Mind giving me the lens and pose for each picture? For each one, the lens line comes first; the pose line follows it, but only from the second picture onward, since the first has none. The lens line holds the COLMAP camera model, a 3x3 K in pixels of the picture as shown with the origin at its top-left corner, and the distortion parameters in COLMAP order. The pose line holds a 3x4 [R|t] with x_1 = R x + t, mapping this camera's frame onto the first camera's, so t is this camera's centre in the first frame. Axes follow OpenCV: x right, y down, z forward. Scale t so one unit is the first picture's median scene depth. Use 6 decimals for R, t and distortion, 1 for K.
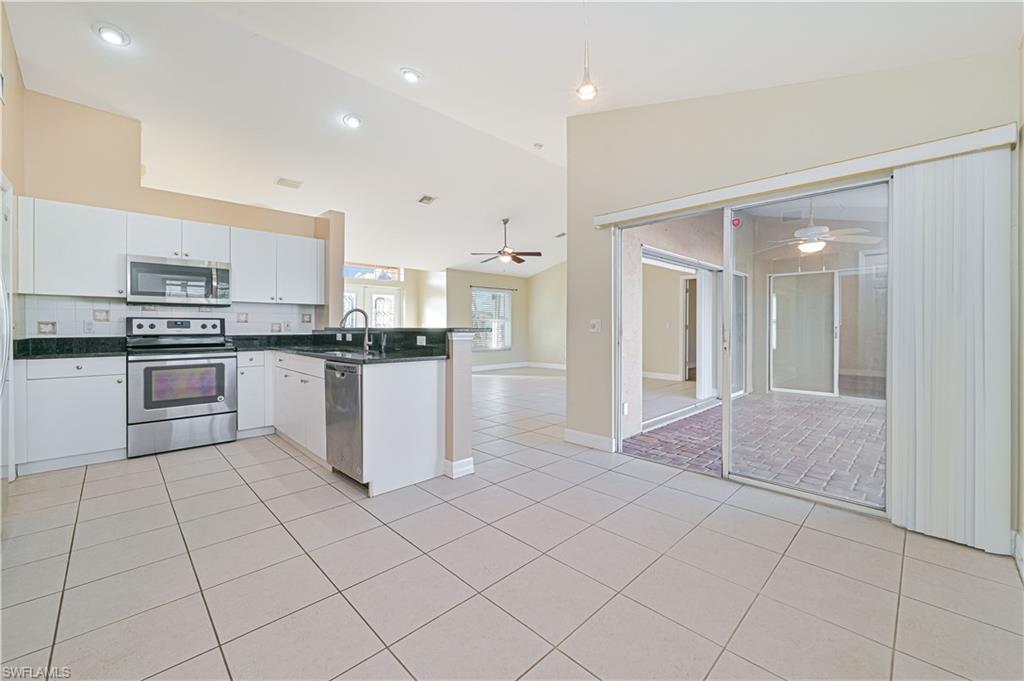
lens RADIAL K [[404.0, 0, 518.3], [0, 404.0, 326.2], [0, 0, 1]] dist [-0.001528, 0.000601]
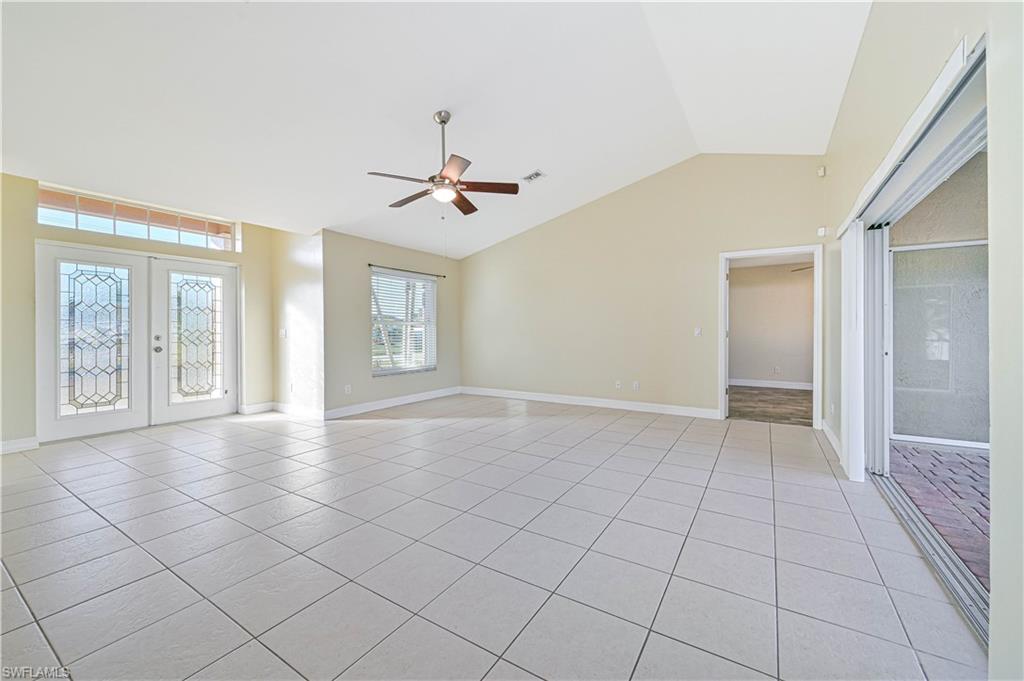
lens RADIAL K [[404.0, 0, 513.4], [0, 404.0, 330.3], [0, 0, 1]] dist [-0.001528, 0.000601]
pose [[0.975650, -0.003471, 0.219305, -0.055355], [0.003584, 0.999994, -0.000116, -0.004313], [-0.219304, 0.000899, 0.975656, 0.495478]]
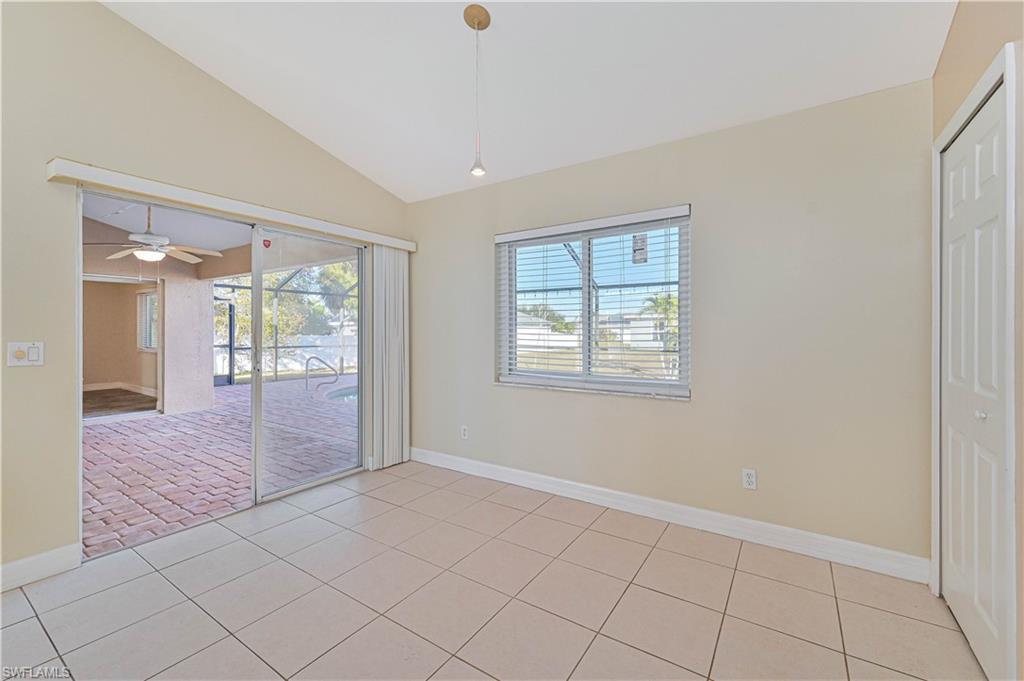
lens RADIAL K [[423.0, 0, 506.0], [0, 423.0, 329.1], [0, 0, 1]] dist [0.001032, 0.000022]
pose [[-0.189969, 0.003014, 0.981785, -0.223048], [-0.002019, 0.999992, -0.003460, -0.015422], [-0.981788, -0.002640, -0.189962, 0.227402]]
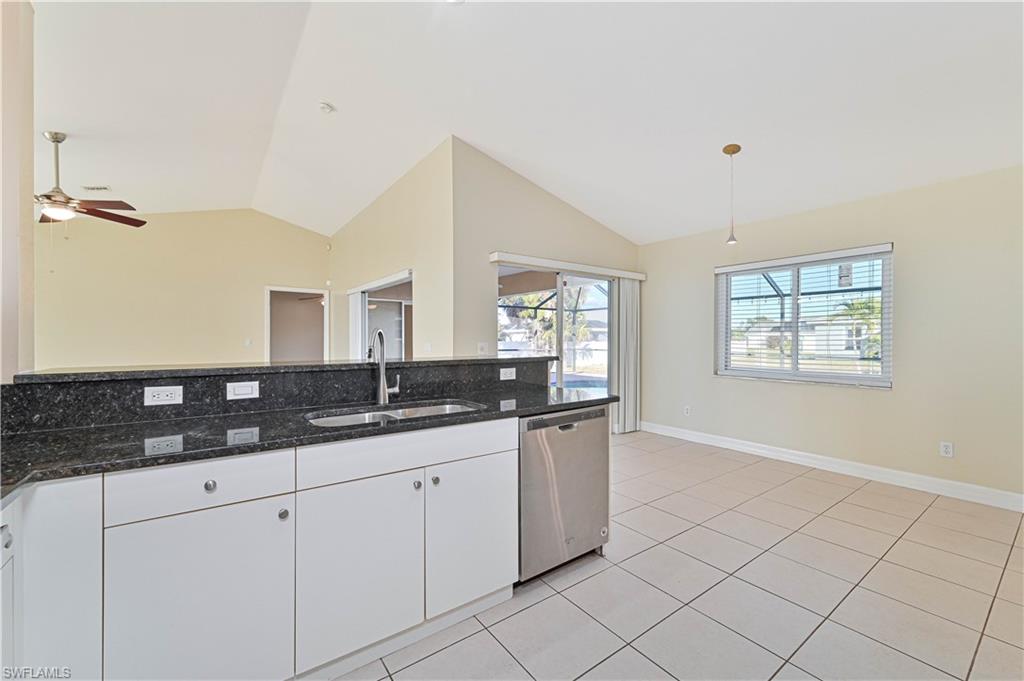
lens RADIAL K [[404.0, 0, 514.1], [0, 404.0, 340.5], [0, 0, 1]] dist [-0.001528, 0.000601]
pose [[0.160296, -0.007776, 0.987038, -0.420628], [-0.002942, 0.999961, 0.008356, -0.014848], [-0.987065, -0.004243, 0.160267, 0.355261]]
